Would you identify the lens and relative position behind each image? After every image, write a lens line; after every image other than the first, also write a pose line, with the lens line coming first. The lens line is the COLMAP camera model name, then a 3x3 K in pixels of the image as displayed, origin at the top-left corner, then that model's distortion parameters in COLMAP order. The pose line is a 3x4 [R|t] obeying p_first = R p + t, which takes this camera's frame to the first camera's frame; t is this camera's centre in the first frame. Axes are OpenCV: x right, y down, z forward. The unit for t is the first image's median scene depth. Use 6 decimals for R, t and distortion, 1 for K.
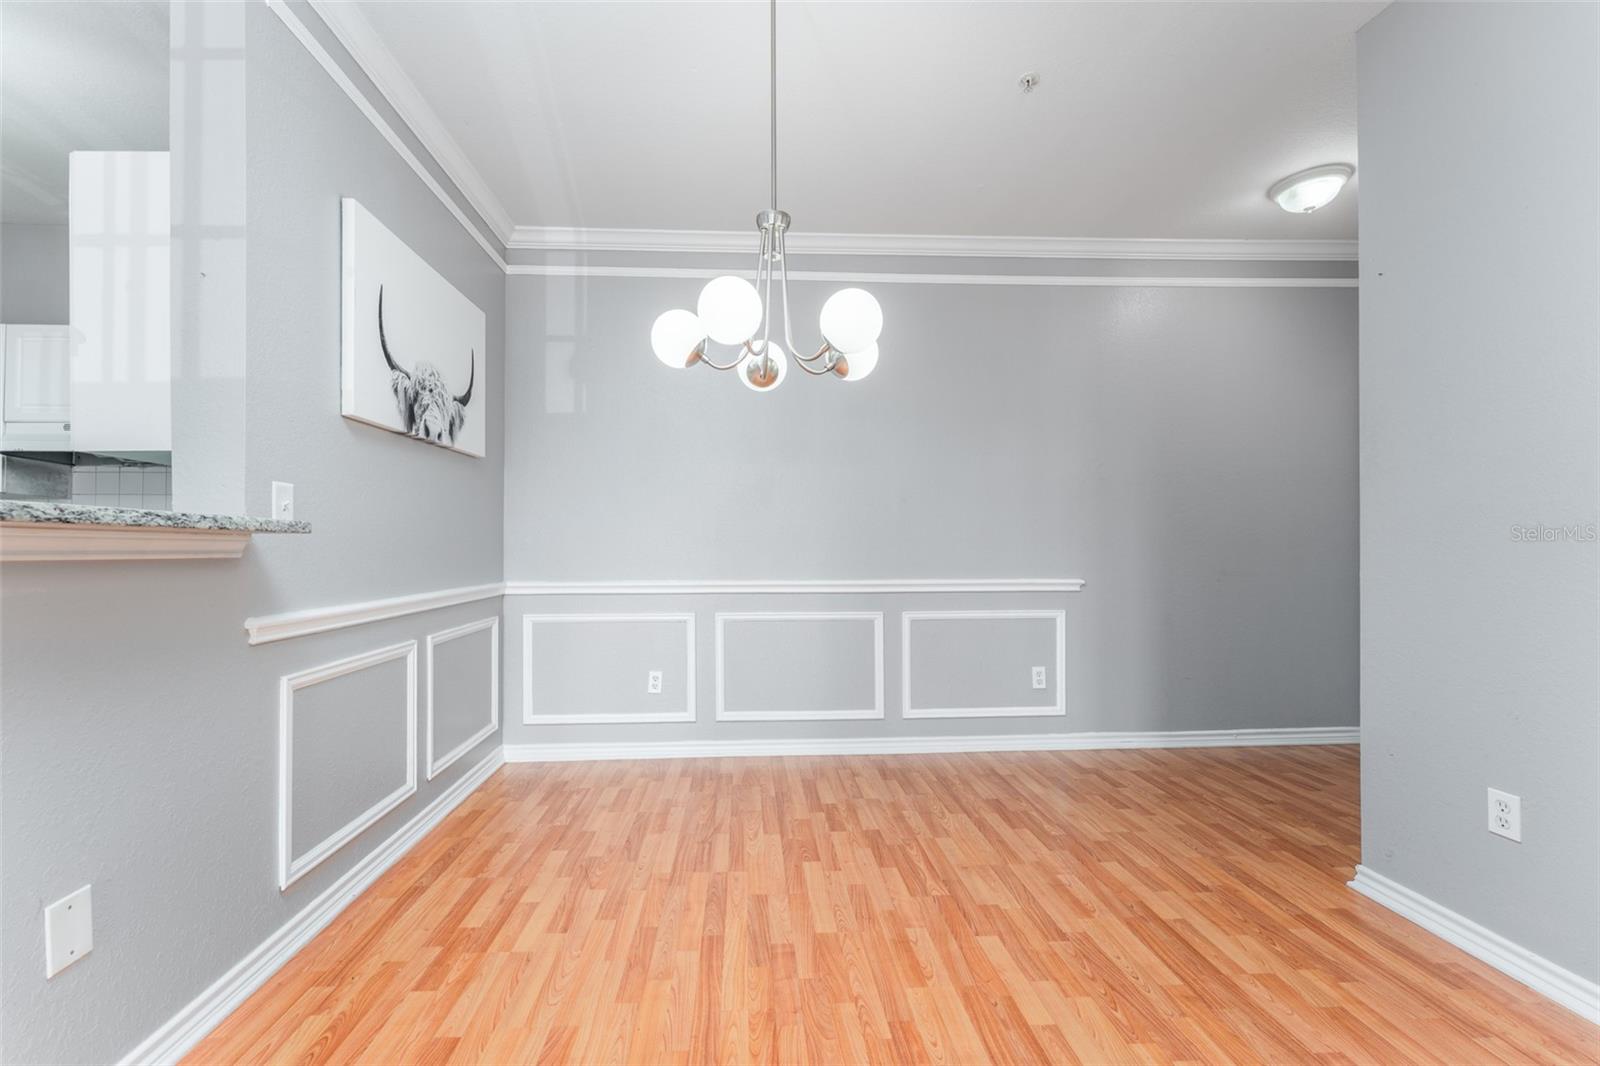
lens RADIAL K [[670.3, 0, 764.0], [0, 670.3, 548.9], [0, 0, 1]] dist [0.000106, 0.000063]
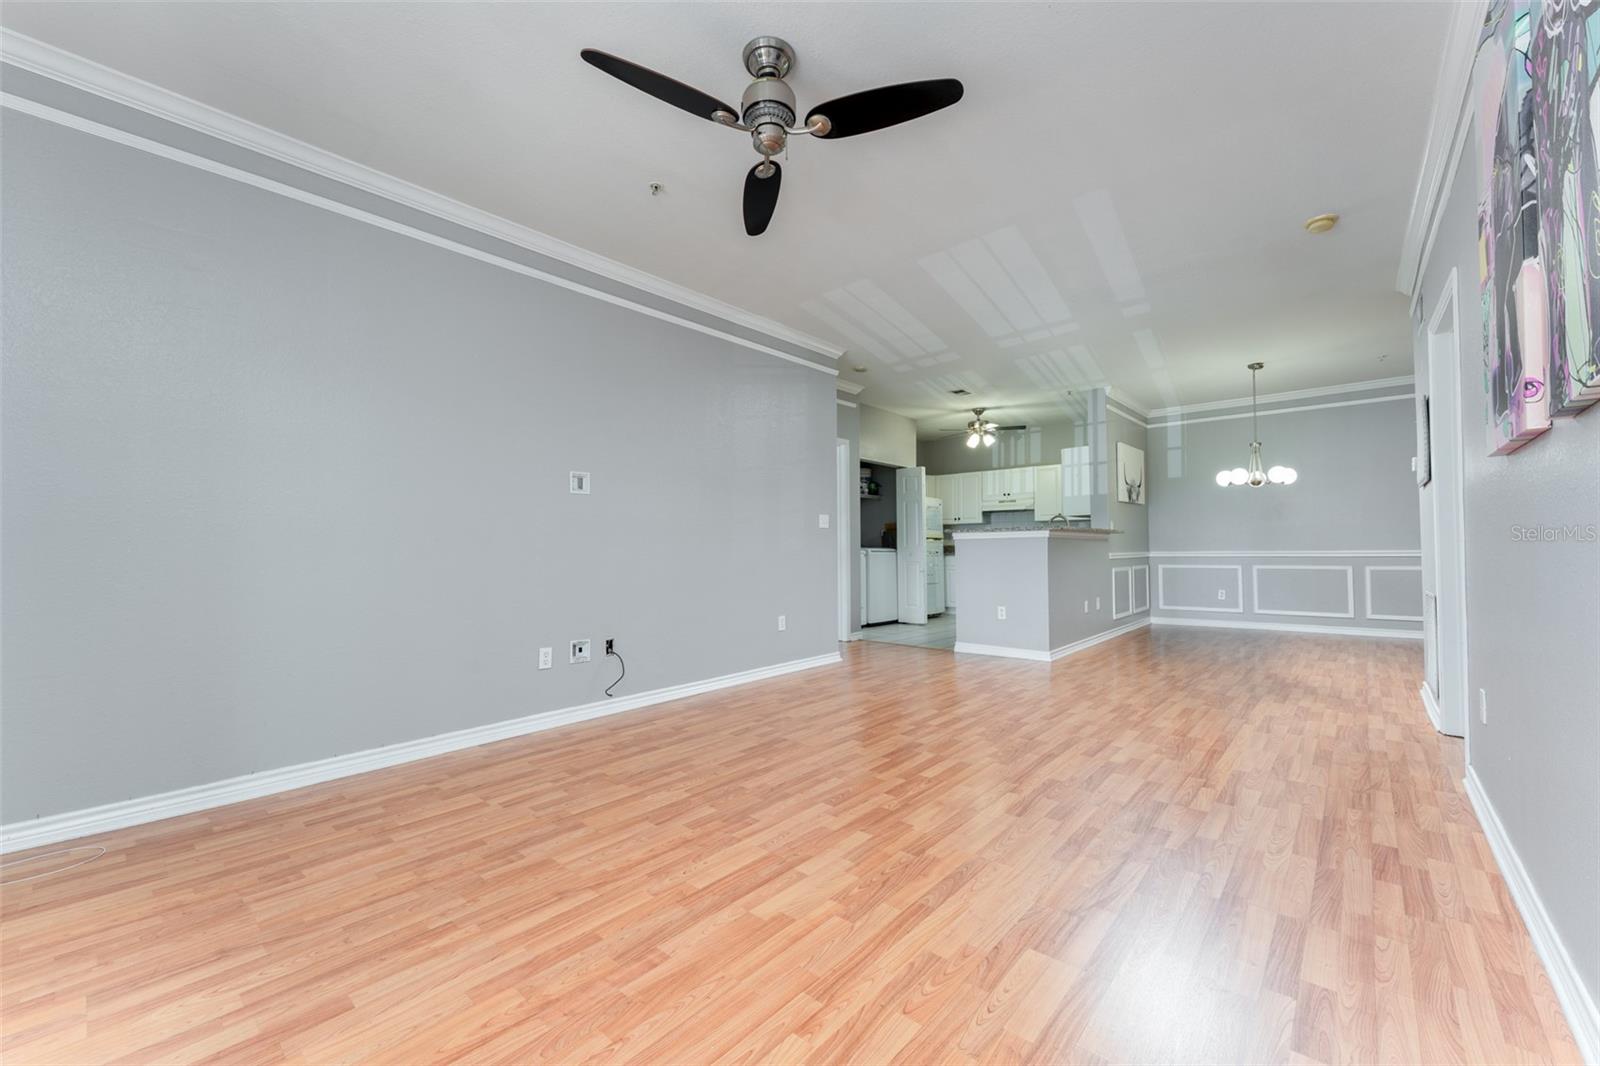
lens RADIAL K [[631.7, 0, 793.1], [0, 631.7, 535.1], [0, 0, 1]] dist [-0.002149, -0.000062]
pose [[0.721714, -0.018048, -0.691956, 0.499484], [0.005247, 0.999774, -0.020605, 0.051568], [0.692172, 0.011240, 0.721645, -2.844340]]
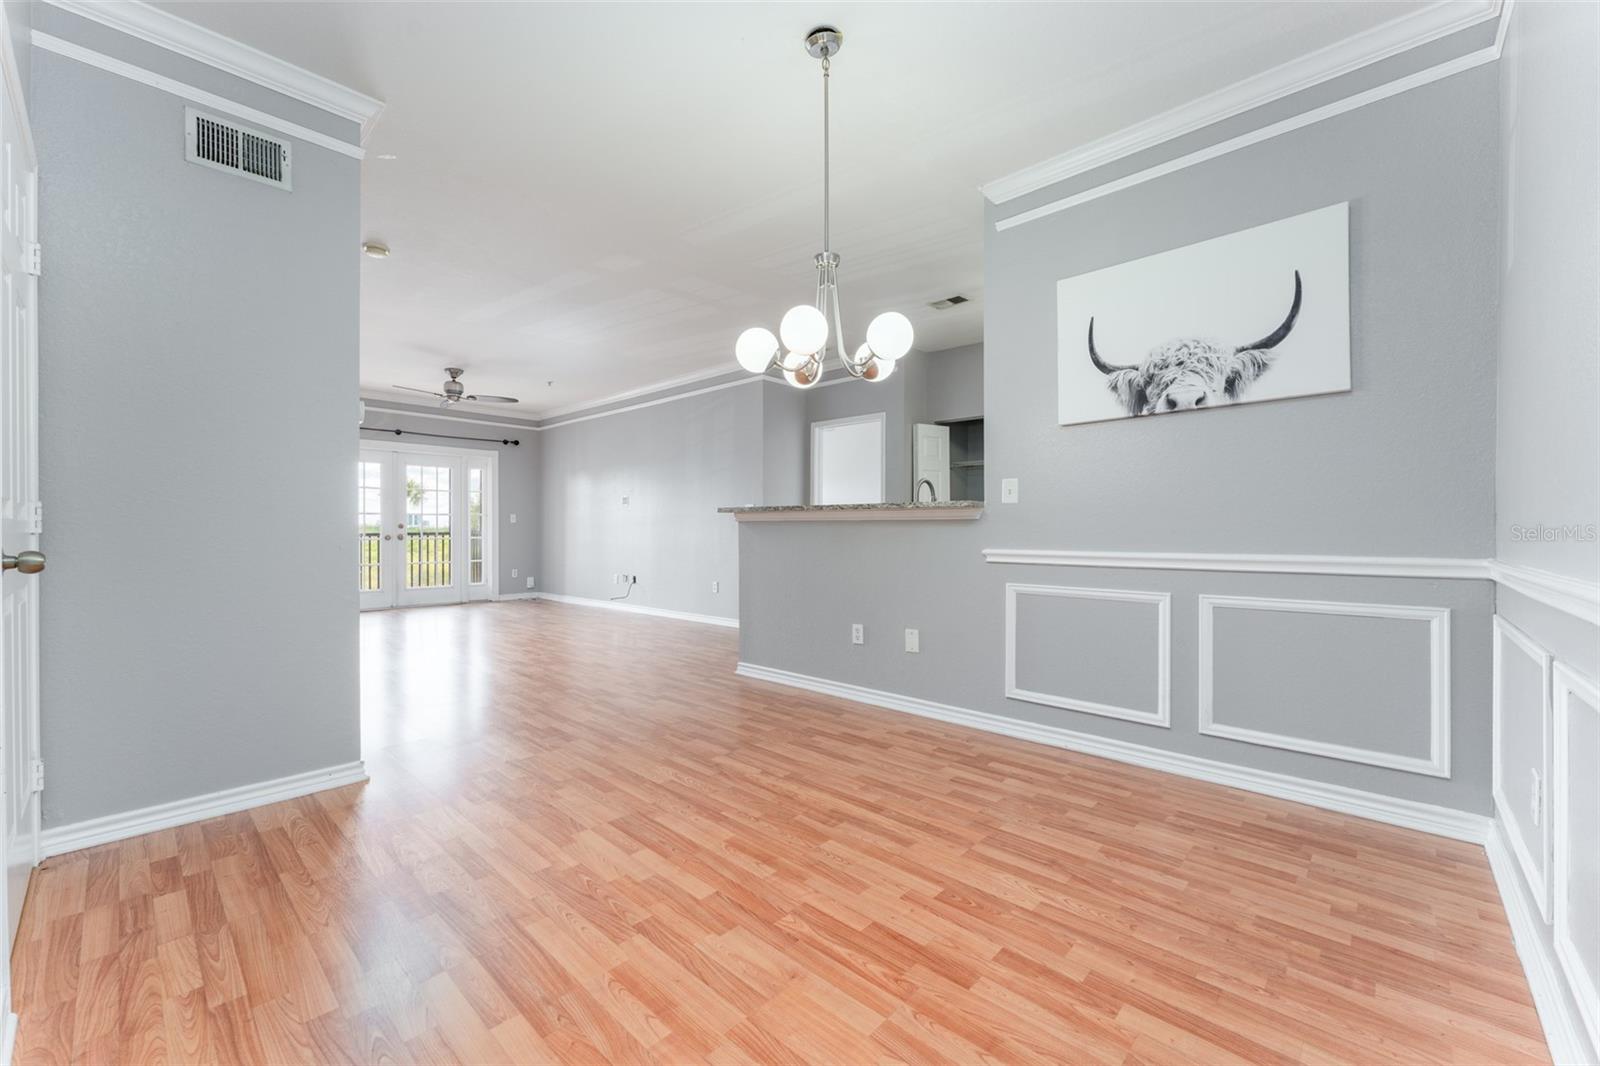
lens RADIAL K [[653.5, 0, 808.0], [0, 653.5, 536.8], [0, 0, 1]] dist [-0.000218, 0.000103]
pose [[-0.709070, 0.007185, -0.705101, 0.832117], [-0.000638, 0.999941, 0.010830, 0.035325], [0.705137, 0.008129, -0.709024, 1.641101]]
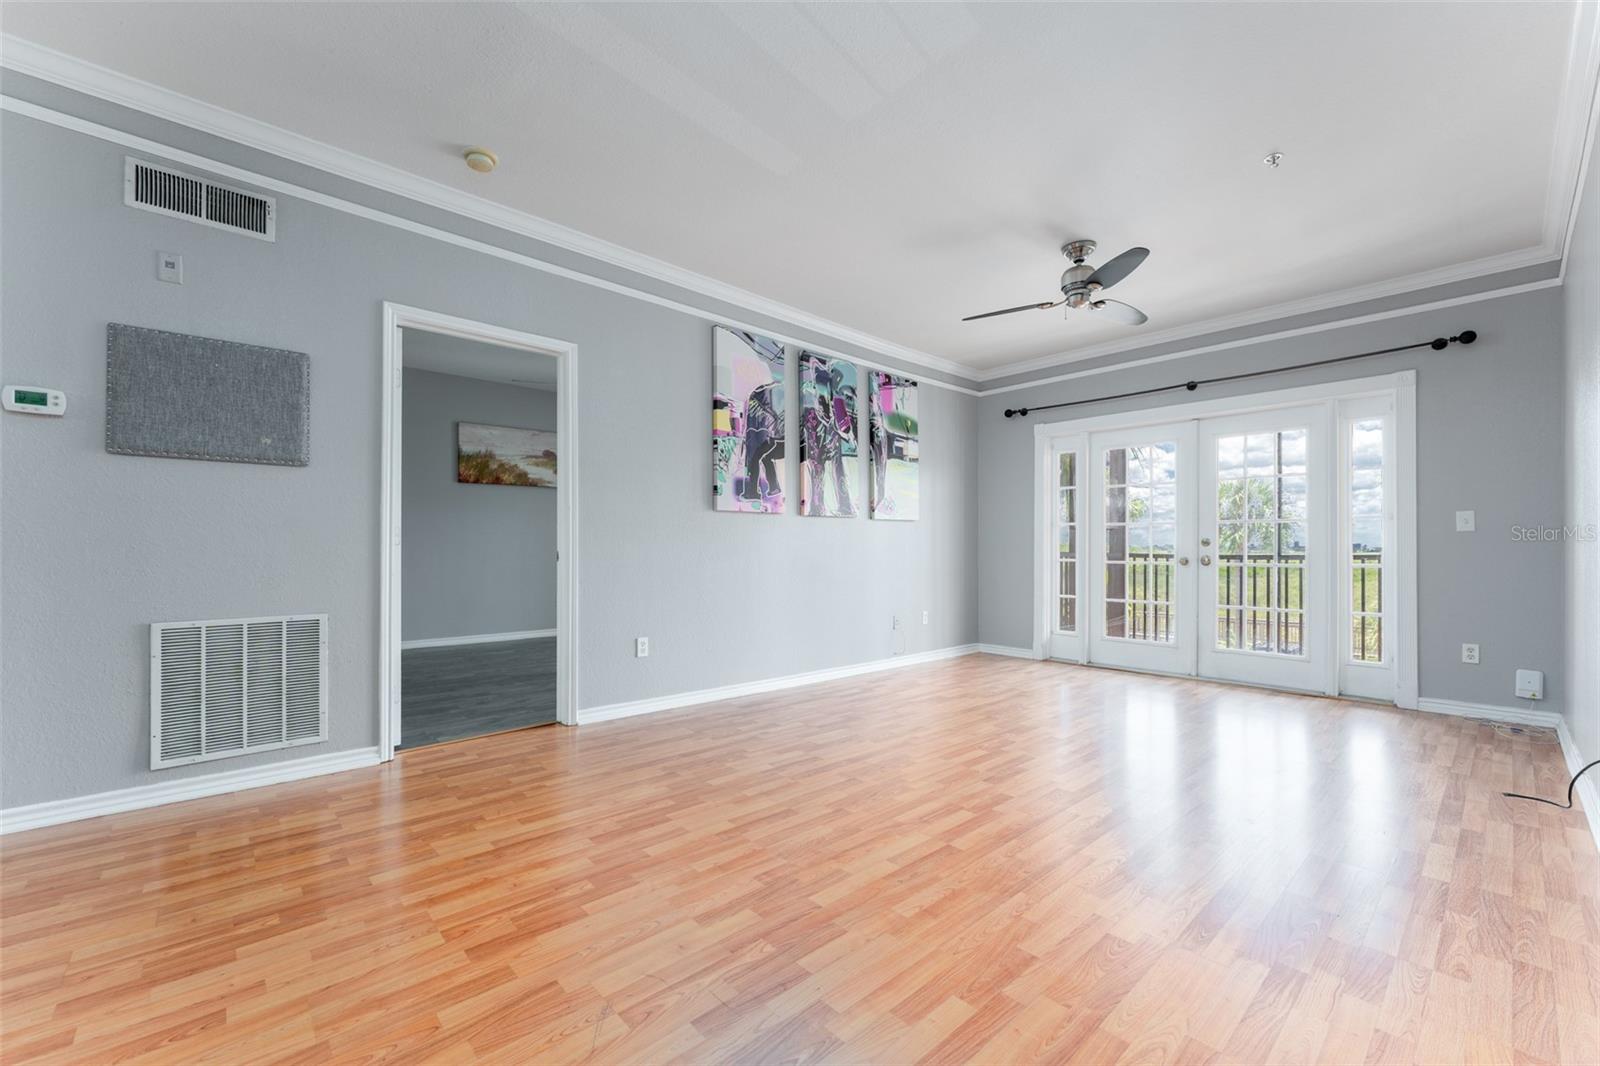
lens RADIAL K [[657.1, 0, 776.0], [0, 657.1, 550.1], [0, 0, 1]] dist [0.002314, 0.000487]
pose [[-0.631661, -0.001702, 0.775243, -1.151596], [-0.002798, 0.999996, -0.000084, 0.048159], [-0.775240, -0.002222, -0.631663, -0.279450]]
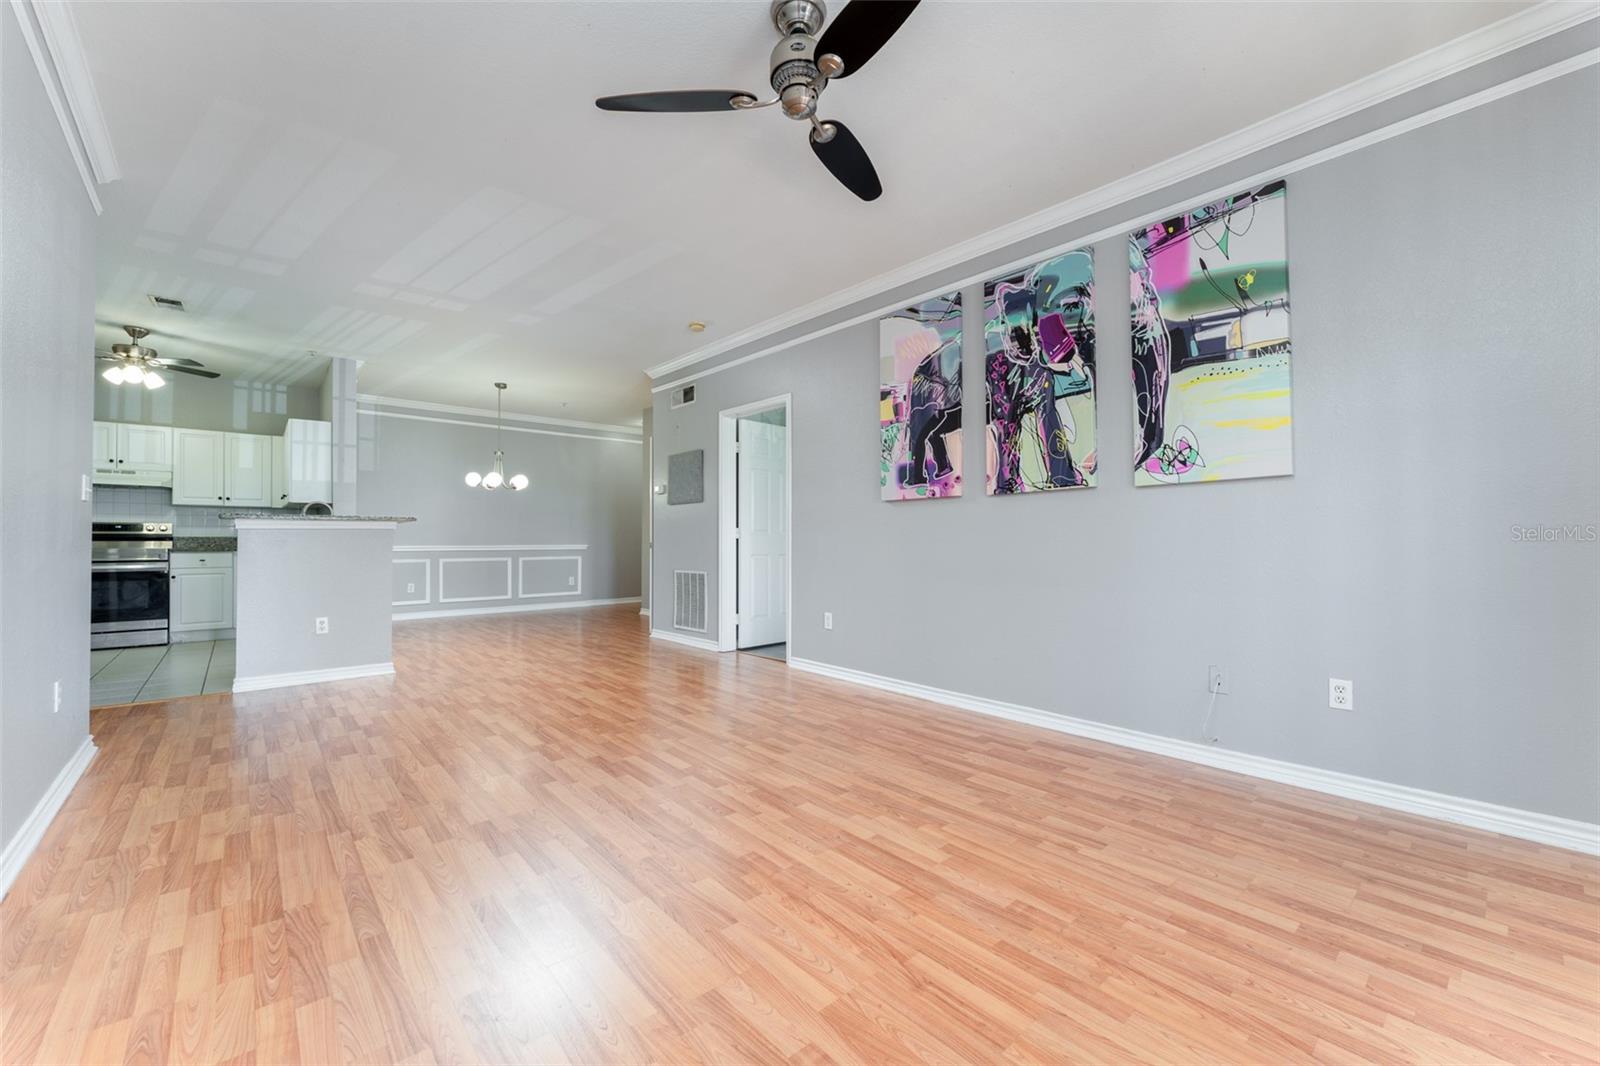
lens RADIAL K [[631.7, 0, 793.1], [0, 631.7, 535.1], [0, 0, 1]] dist [-0.002149, -0.000062]
pose [[0.781585, 0.008154, 0.623746, -0.896253], [-0.002153, 0.999944, -0.010374, 0.052693], [-0.623796, 0.006765, 0.781558, -2.880351]]
